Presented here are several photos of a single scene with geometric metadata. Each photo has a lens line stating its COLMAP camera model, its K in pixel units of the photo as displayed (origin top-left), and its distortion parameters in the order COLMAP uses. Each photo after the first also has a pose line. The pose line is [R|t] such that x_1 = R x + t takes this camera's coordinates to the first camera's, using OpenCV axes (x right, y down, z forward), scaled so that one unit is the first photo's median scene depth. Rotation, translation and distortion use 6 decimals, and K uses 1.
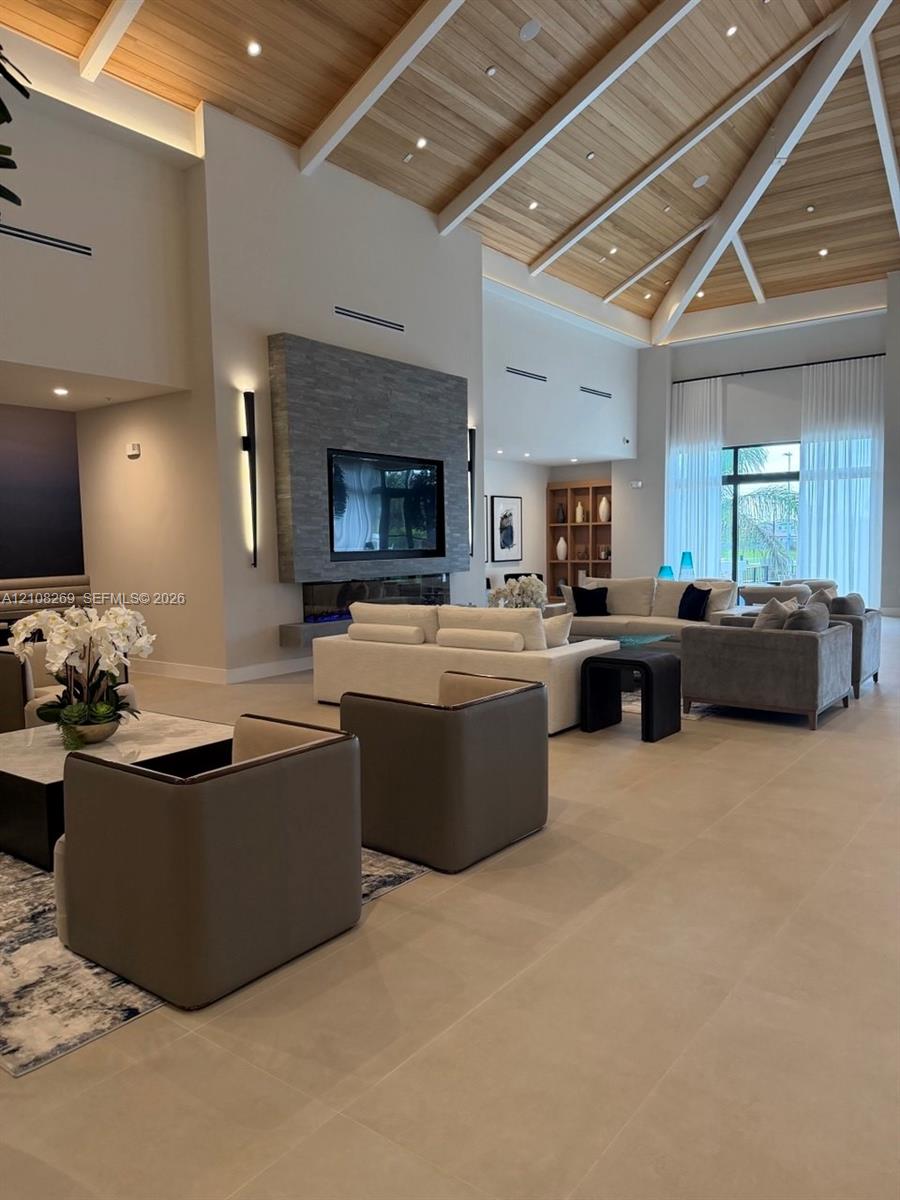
lens RADIAL K [[859.6, 0, 442.6], [0, 859.6, 610.2], [0, 0, 1]] dist [0.024034, -0.044659]
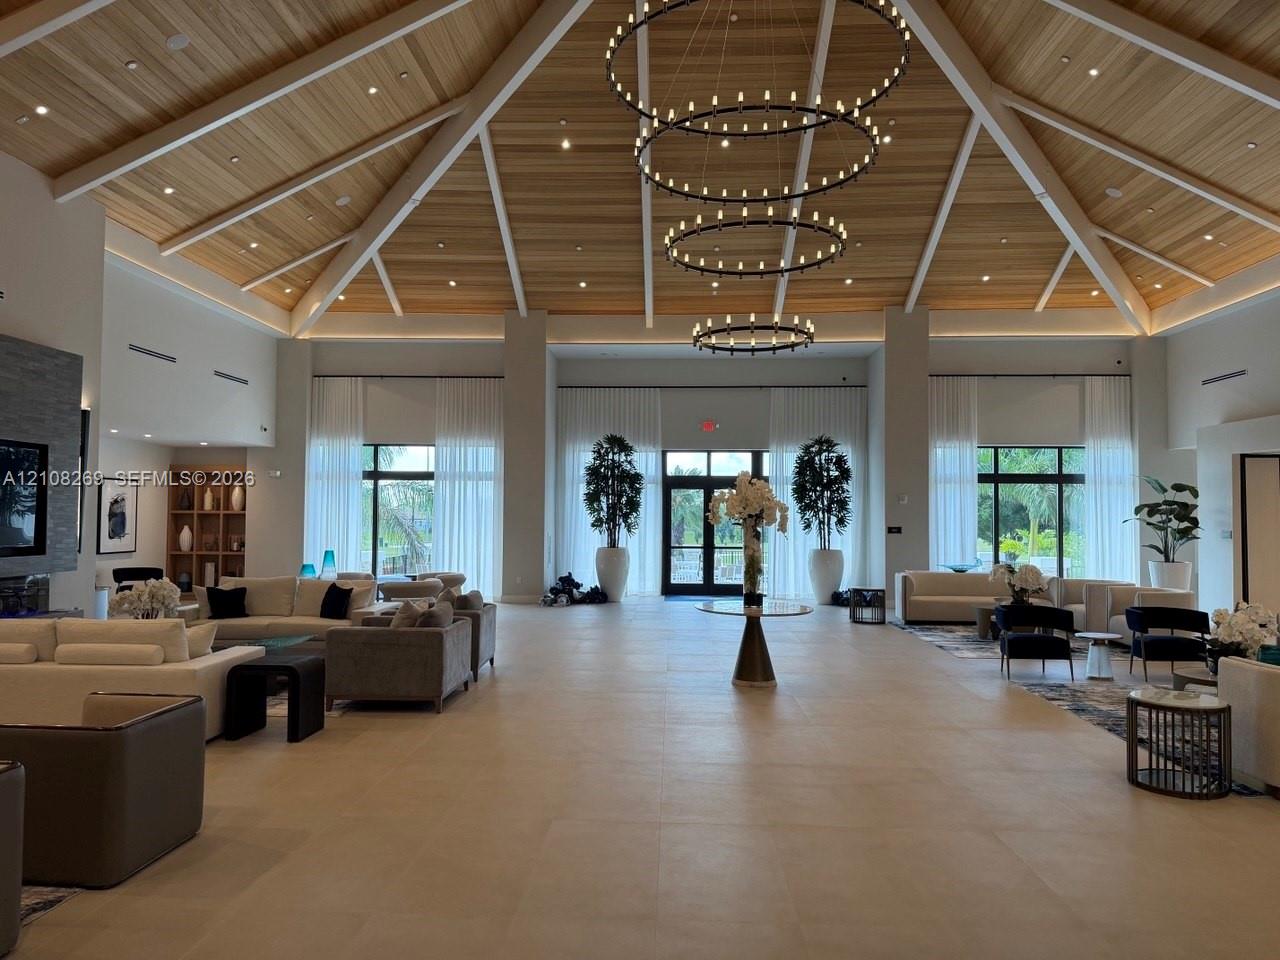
lens RADIAL K [[916.9, 0, 638.4], [0, 916.9, 482.6], [0, 0, 1]] dist [0.024034, -0.044659]
pose [[0.822898, 0.038012, 0.566916, -0.038064], [0.030918, 0.993286, -0.111480, -0.014526], [-0.567347, 0.109264, 0.816198, -0.116507]]
